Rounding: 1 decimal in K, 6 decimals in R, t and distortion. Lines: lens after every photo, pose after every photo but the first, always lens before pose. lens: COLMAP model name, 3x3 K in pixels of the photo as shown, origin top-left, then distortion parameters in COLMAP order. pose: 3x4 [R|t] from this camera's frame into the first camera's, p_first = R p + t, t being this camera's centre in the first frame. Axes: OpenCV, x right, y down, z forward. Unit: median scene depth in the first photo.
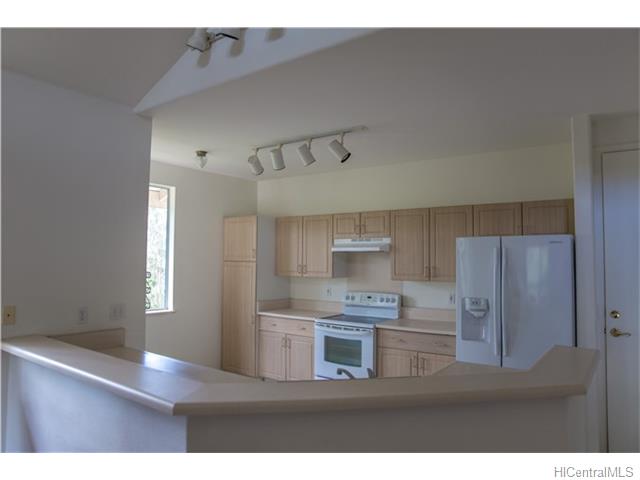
lens RADIAL K [[453.8, 0, 320.0], [0, 453.8, 240.0], [0, 0, 1]] dist [-0.052479, 0.005867]
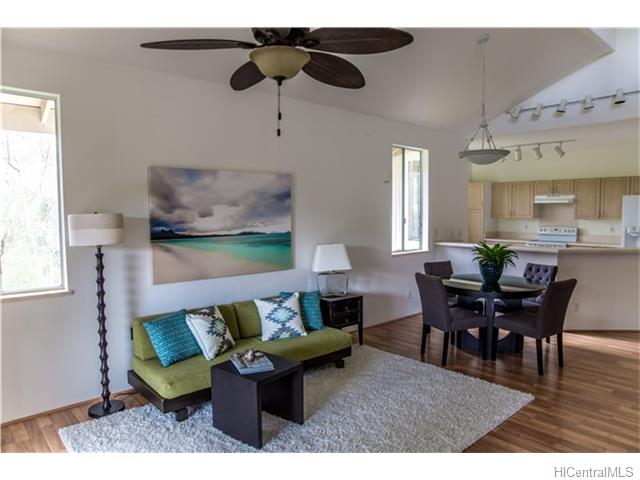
lens RADIAL K [[453.8, 0, 320.0], [0, 453.8, 240.0], [0, 0, 1]] dist [-0.052479, 0.005867]
pose [[0.982780, -0.004833, -0.184714, -0.468288], [0.025929, 0.993374, 0.111965, -0.048282], [0.182949, -0.114826, 0.976394, -0.836025]]
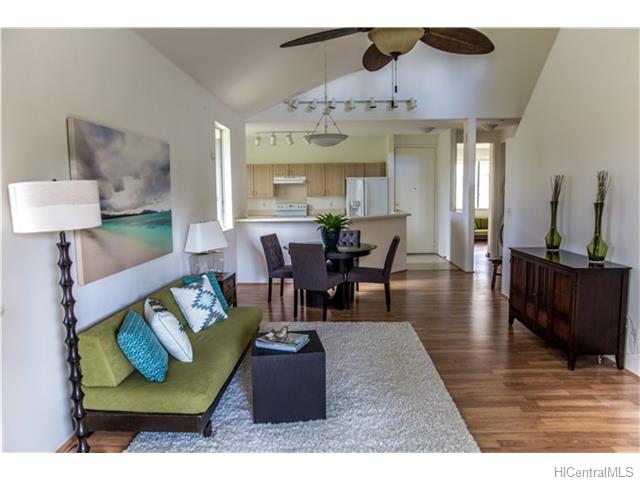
lens RADIAL K [[446.3, 0, 326.9], [0, 446.3, 241.8], [0, 0, 1]] dist [0.000976, 0.001351]
pose [[0.810831, -0.087482, 0.578705, -0.964412], [-0.006331, 0.987397, 0.158134, -0.034082], [-0.585245, -0.131884, 0.800059, -0.748230]]
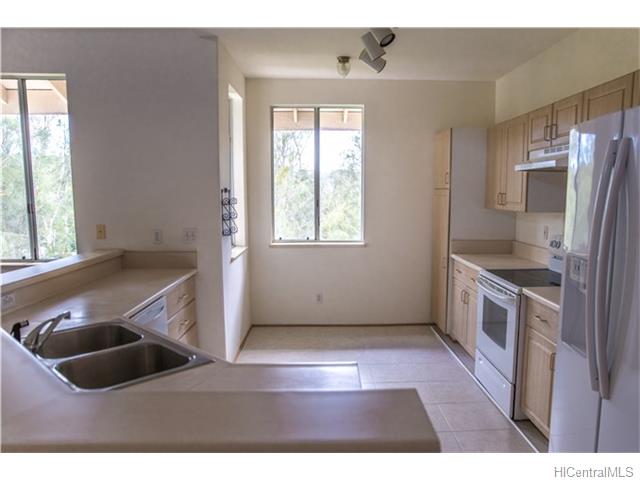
lens RADIAL K [[475.7, 0, 338.8], [0, 475.7, 258.3], [0, 0, 1]] dist [-0.054086, 0.003052]
pose [[0.623799, 0.100702, -0.775070, 0.412168], [0.038565, 0.986491, 0.159210, 0.031709], [0.780633, -0.129205, 0.611488, 0.376975]]
